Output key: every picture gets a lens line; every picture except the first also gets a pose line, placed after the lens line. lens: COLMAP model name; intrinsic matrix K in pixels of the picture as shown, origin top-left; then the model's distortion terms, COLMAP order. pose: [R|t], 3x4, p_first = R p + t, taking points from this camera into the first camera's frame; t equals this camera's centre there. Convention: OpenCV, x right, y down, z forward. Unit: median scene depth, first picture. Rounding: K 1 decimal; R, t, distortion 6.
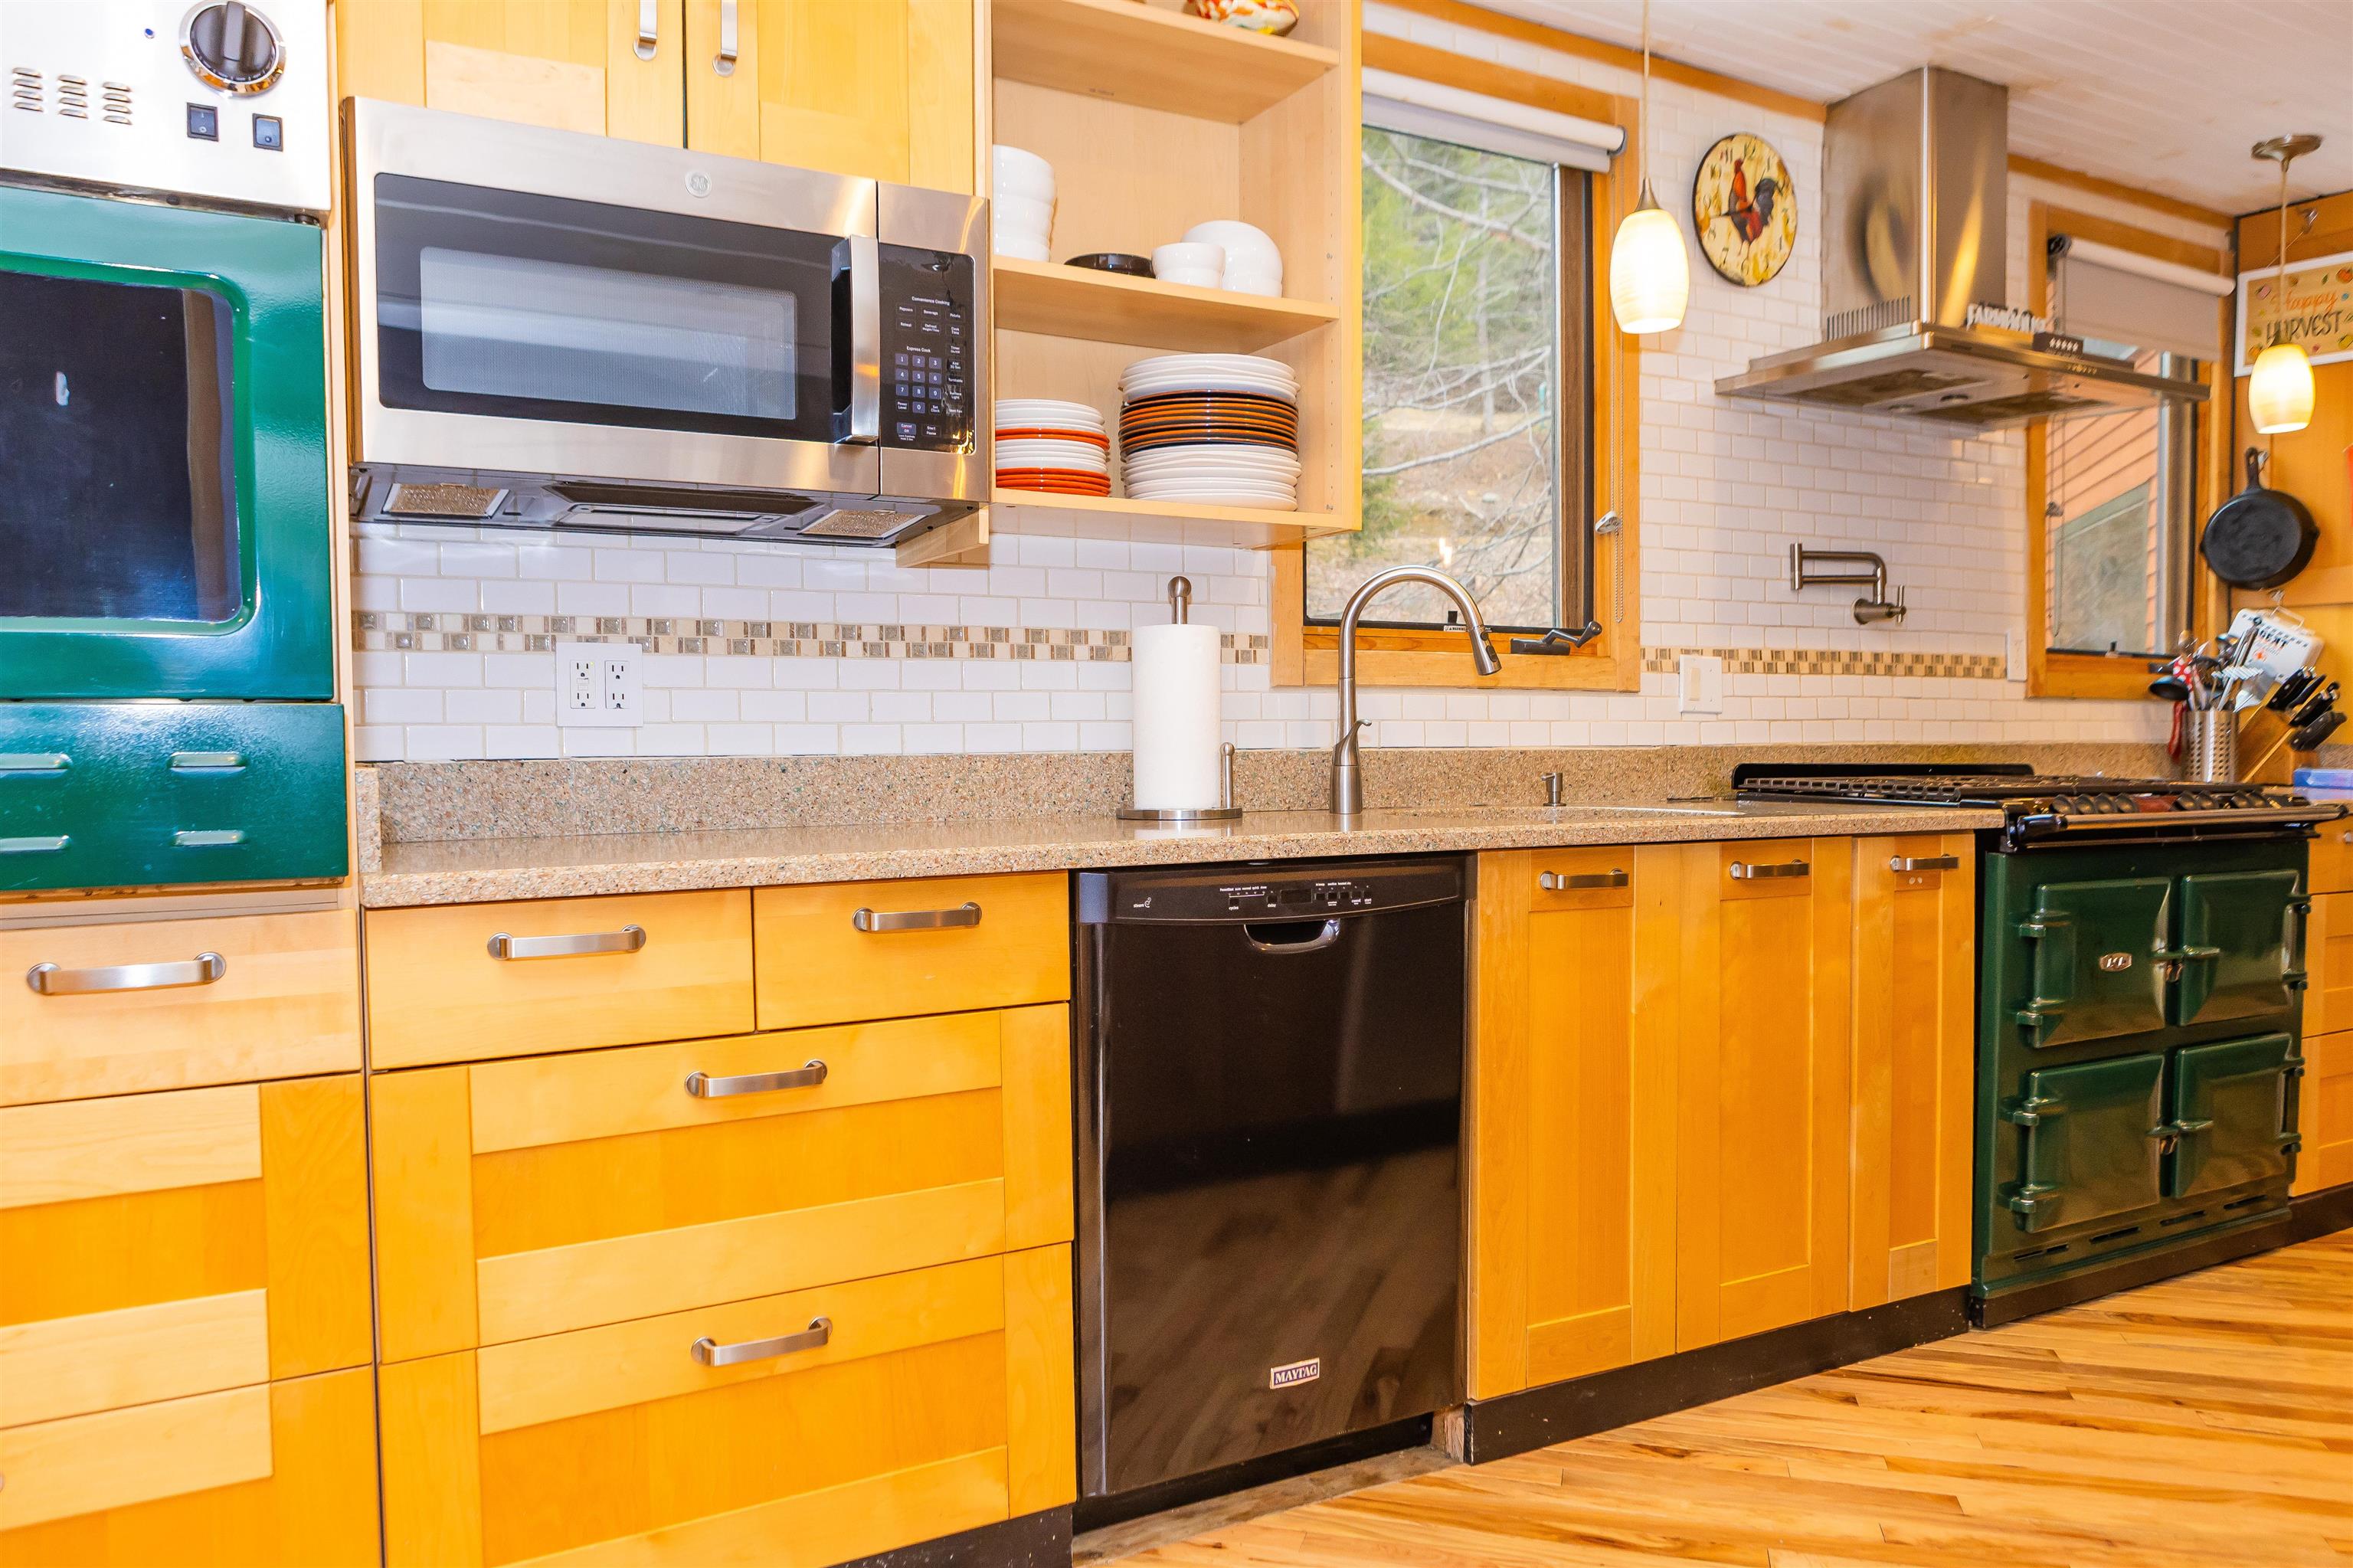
lens RADIAL K [[1698.2, 0, 1274.6], [0, 1698.2, 796.4], [0, 0, 1]] dist [0.000684, 0.000547]
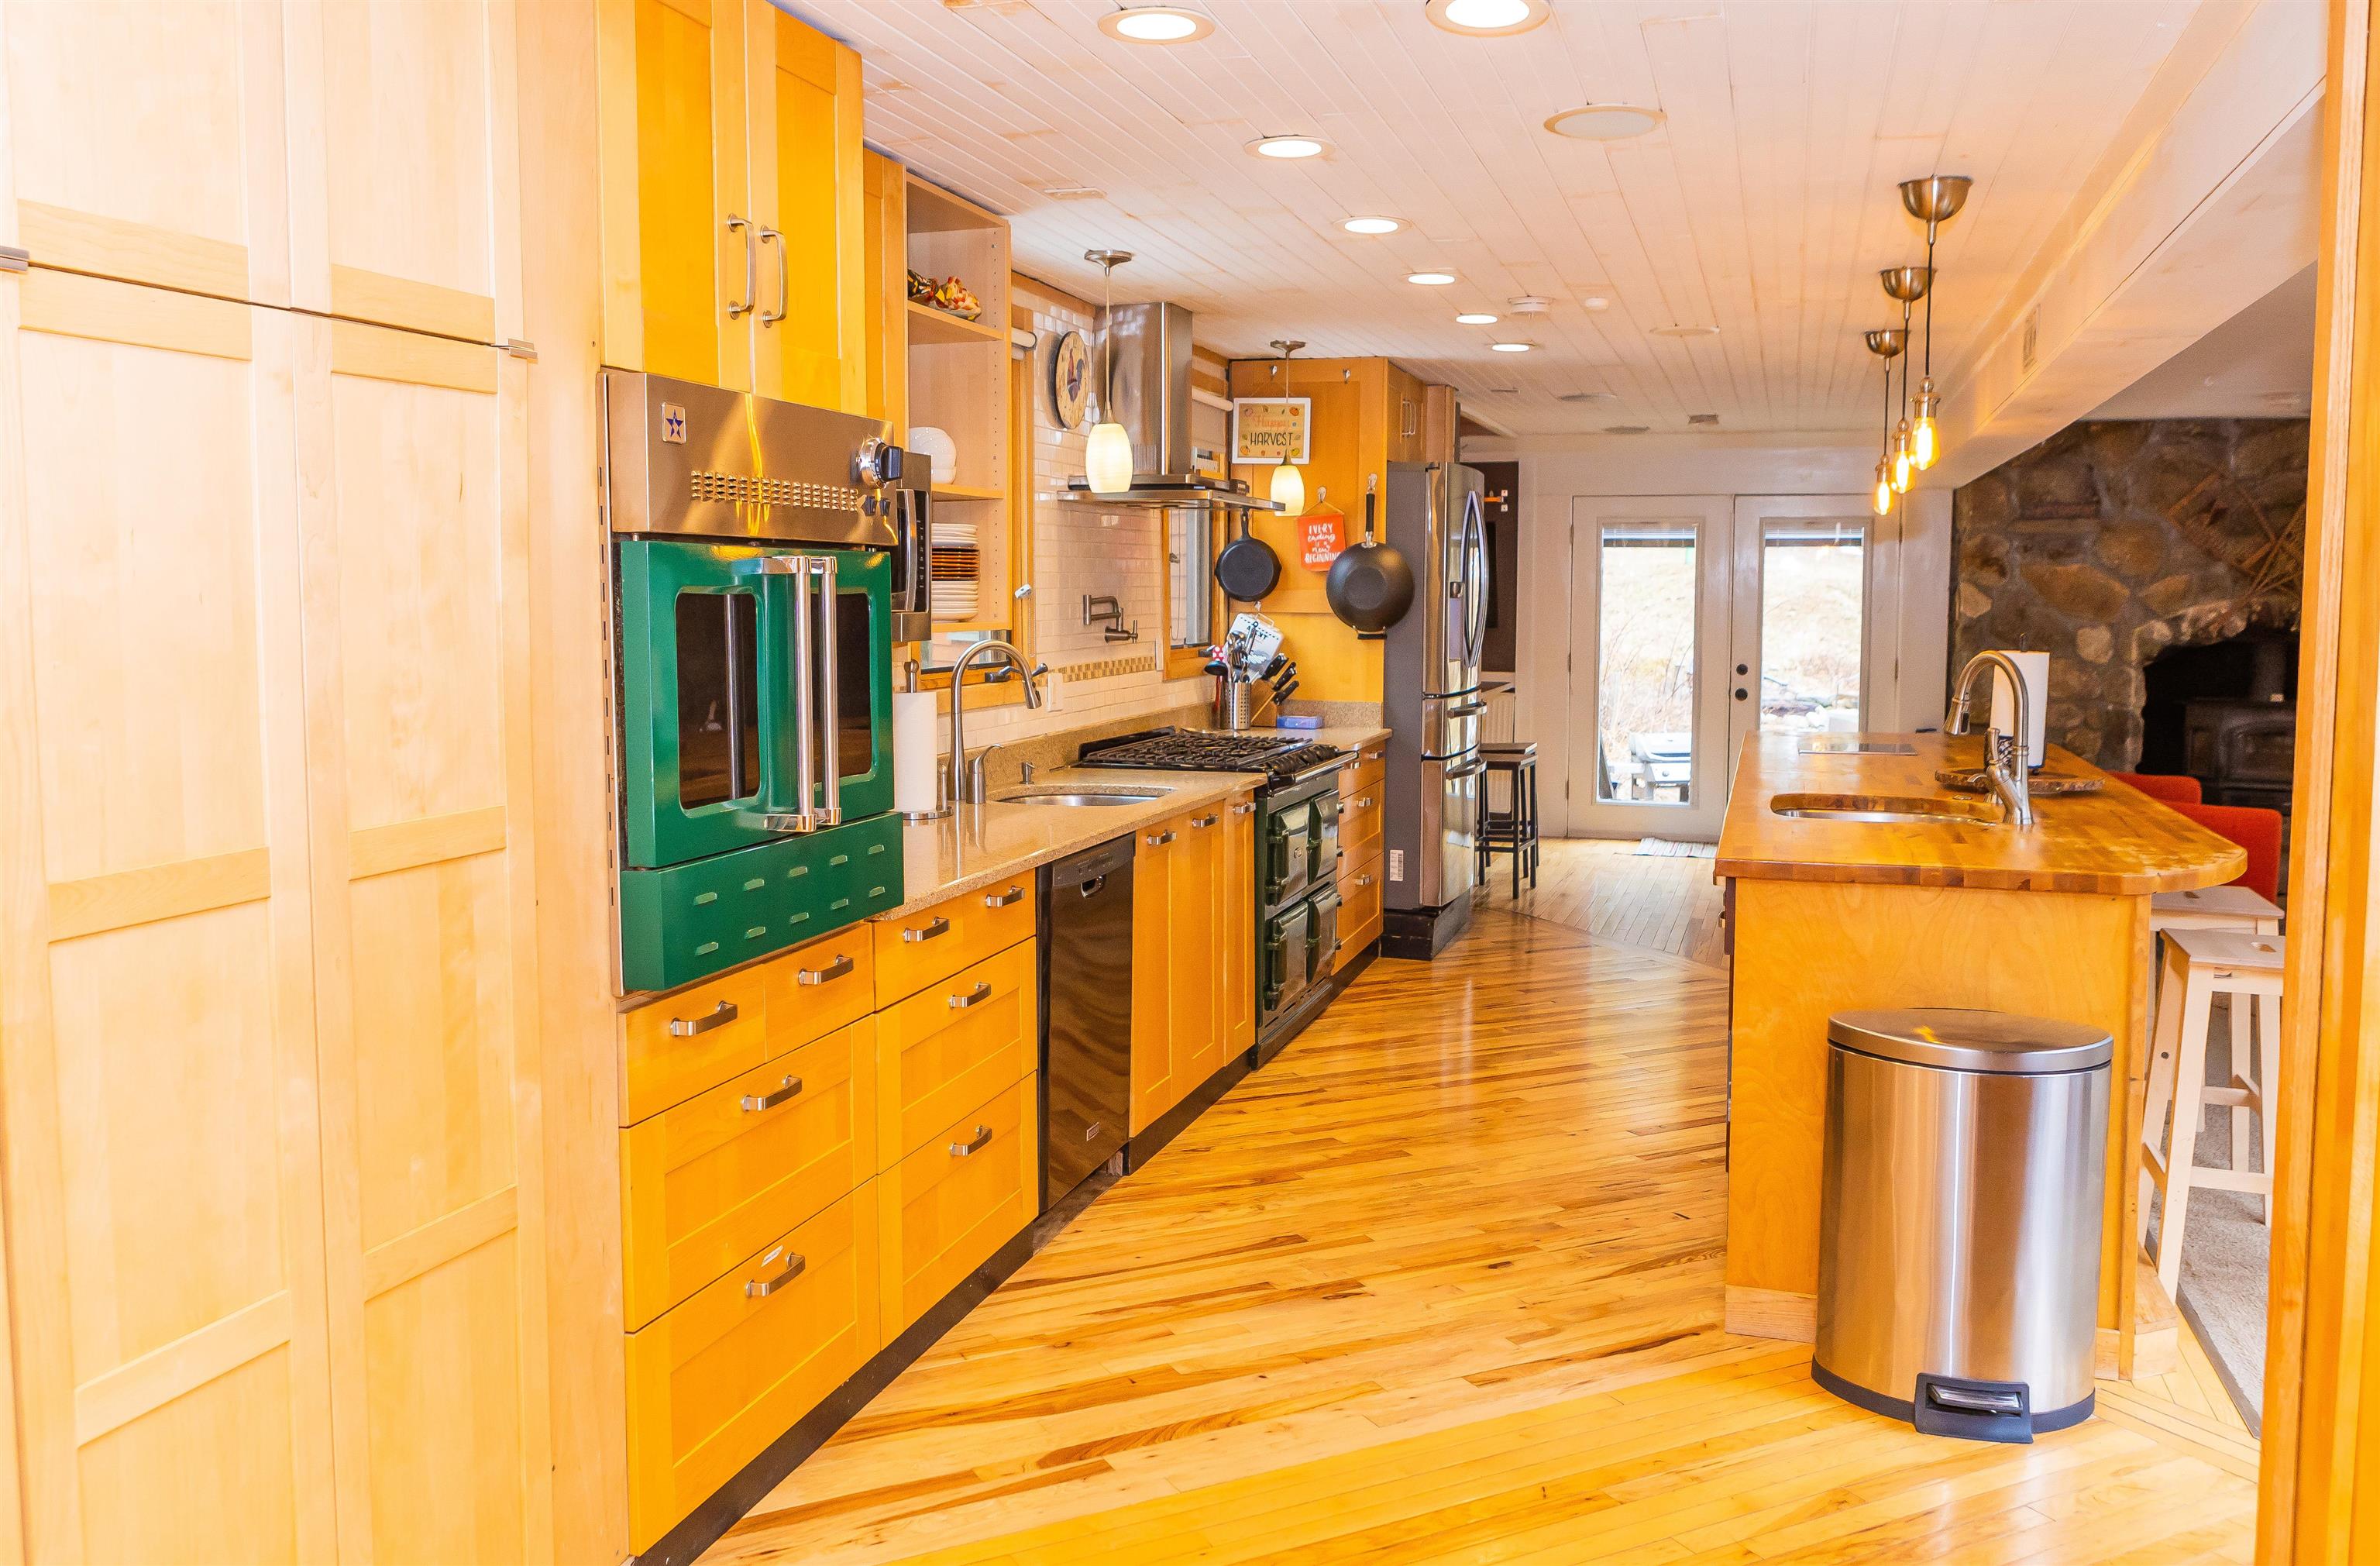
lens RADIAL K [[1858.6, 0, 1192.5], [0, 1858.6, 715.5], [0, 0, 1]] dist [-0.006860, -0.003098]
pose [[0.755677, -0.040801, 0.653673, -0.709908], [0.018377, 0.998986, 0.041111, -0.106250], [-0.654687, -0.019054, 0.755660, -0.323911]]
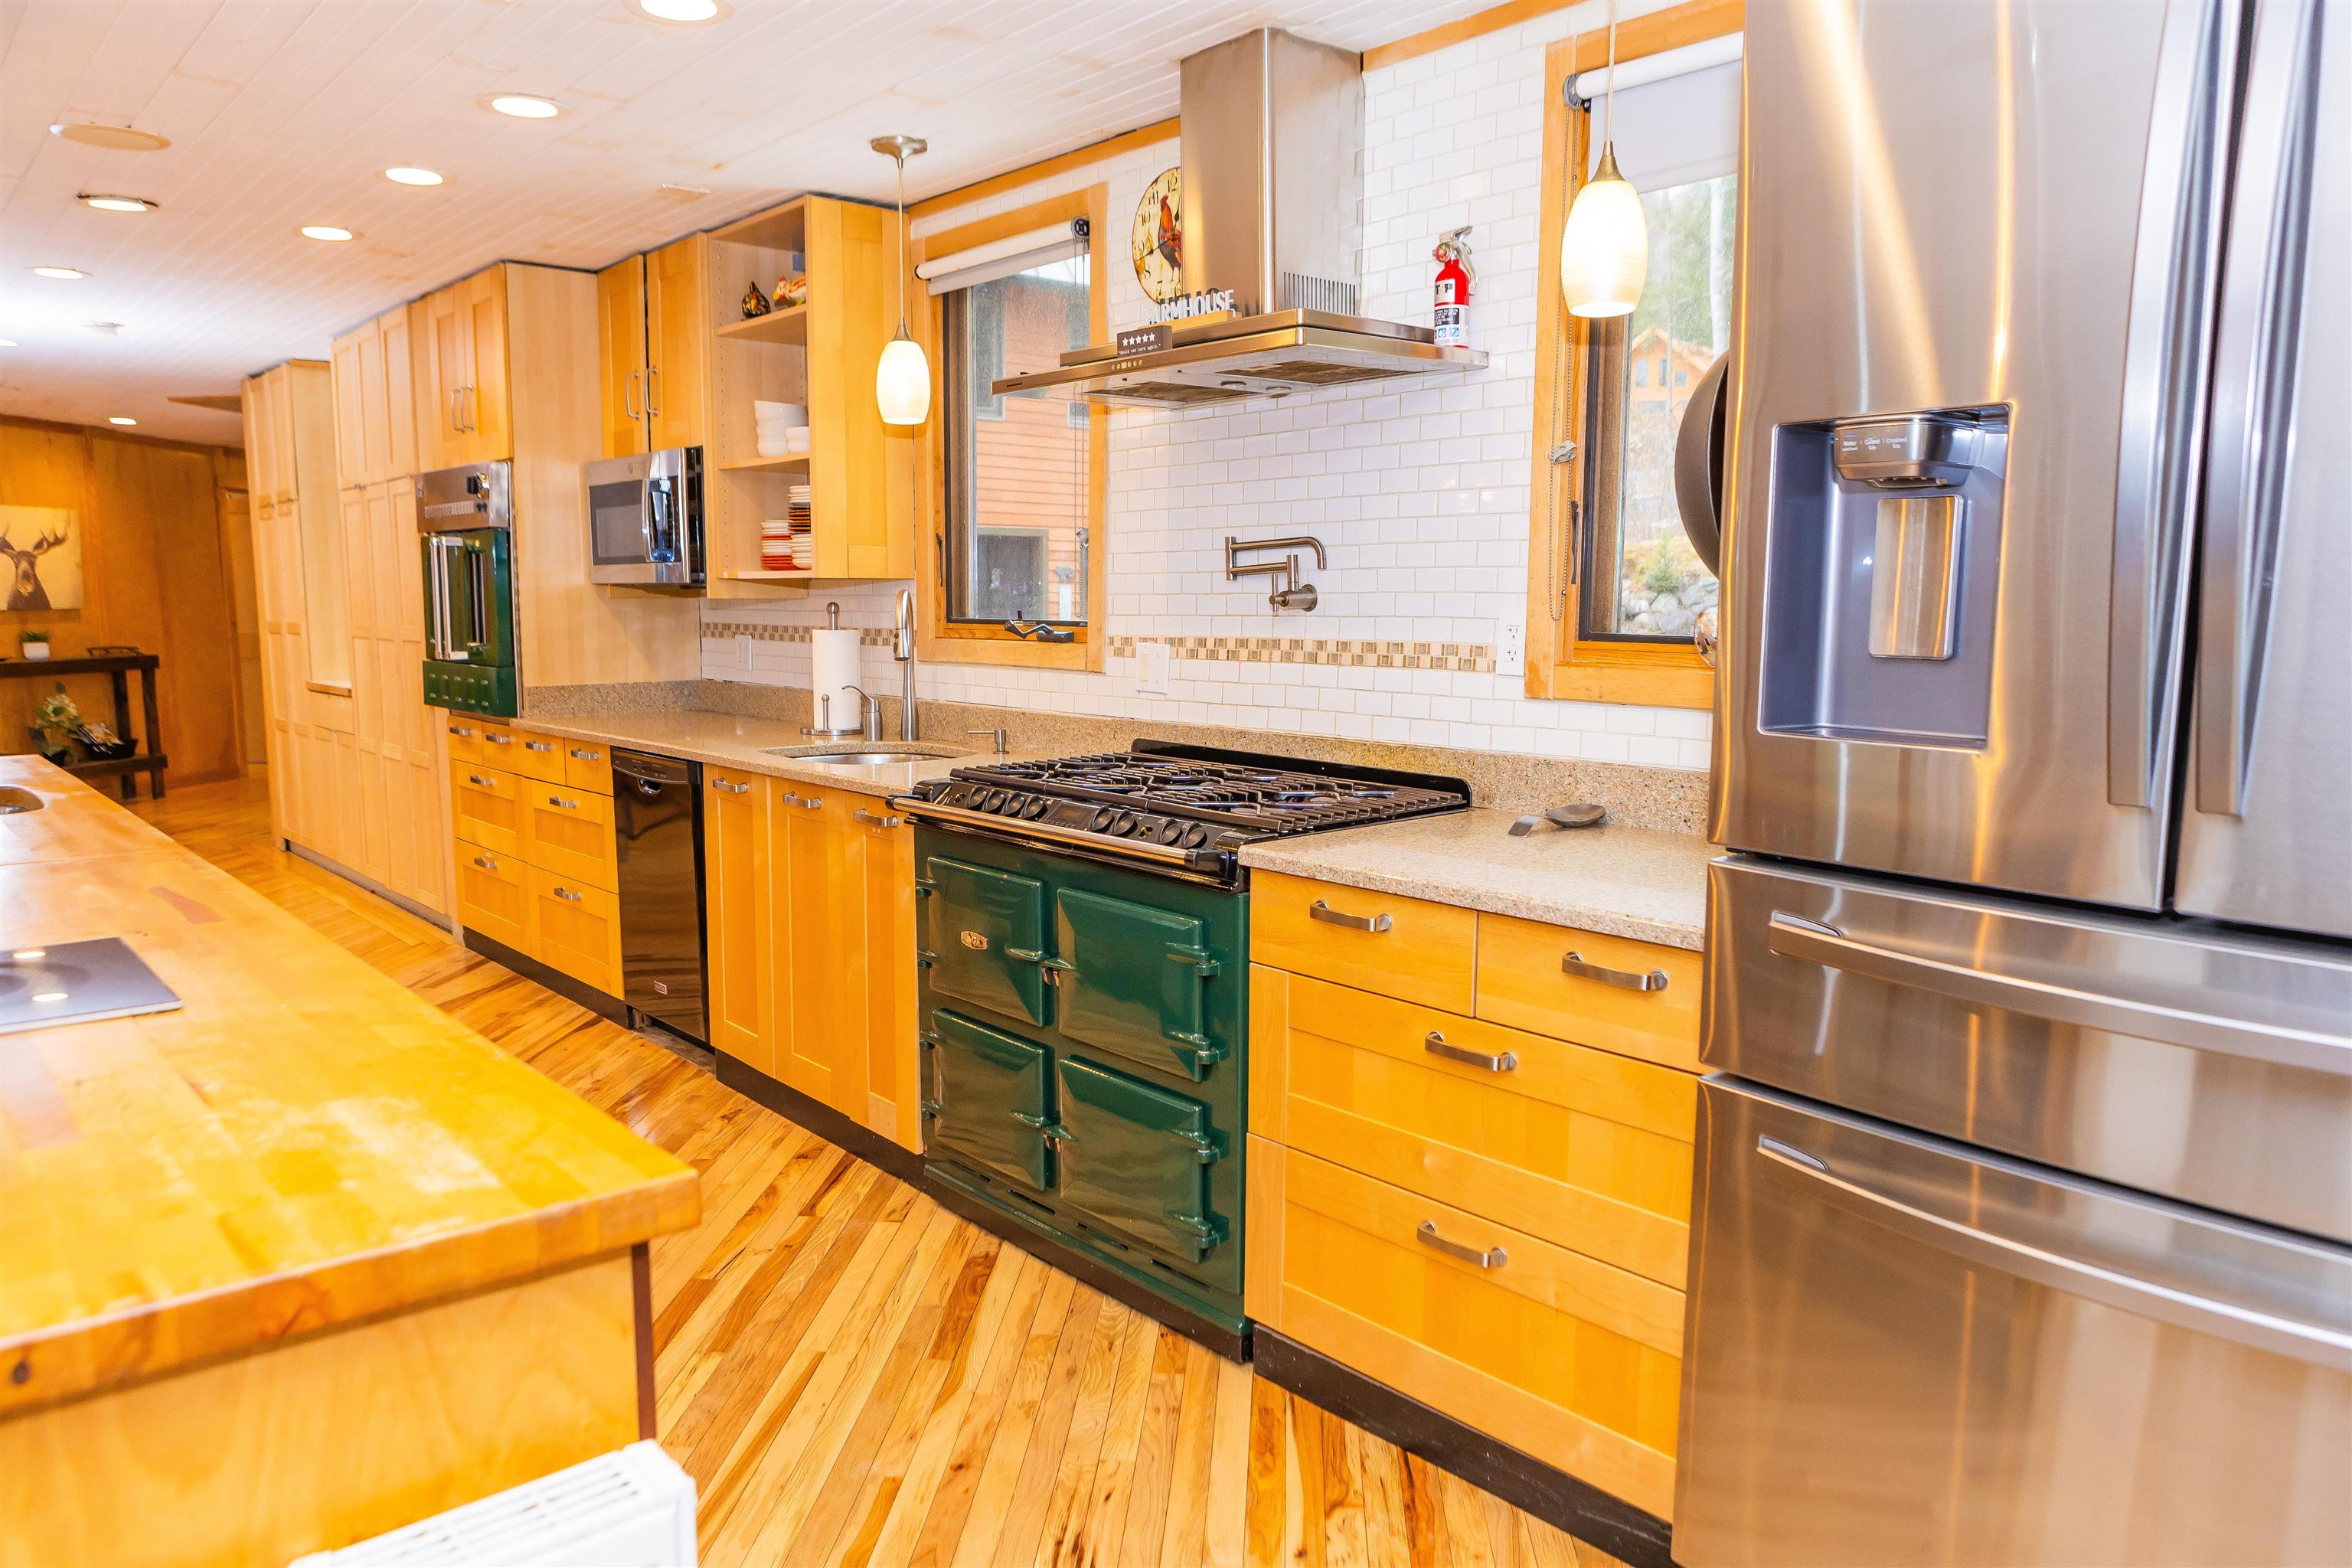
lens RADIAL K [[1583.2, 0, 1173.3], [0, 1583.2, 806.6], [0, 0, 1]] dist [-0.030156, 0.029135]
pose [[0.168804, 0.130040, -0.977034, 1.260809], [-0.040855, 0.991330, 0.124884, -0.102755], [0.984803, 0.018835, 0.172653, 0.790454]]
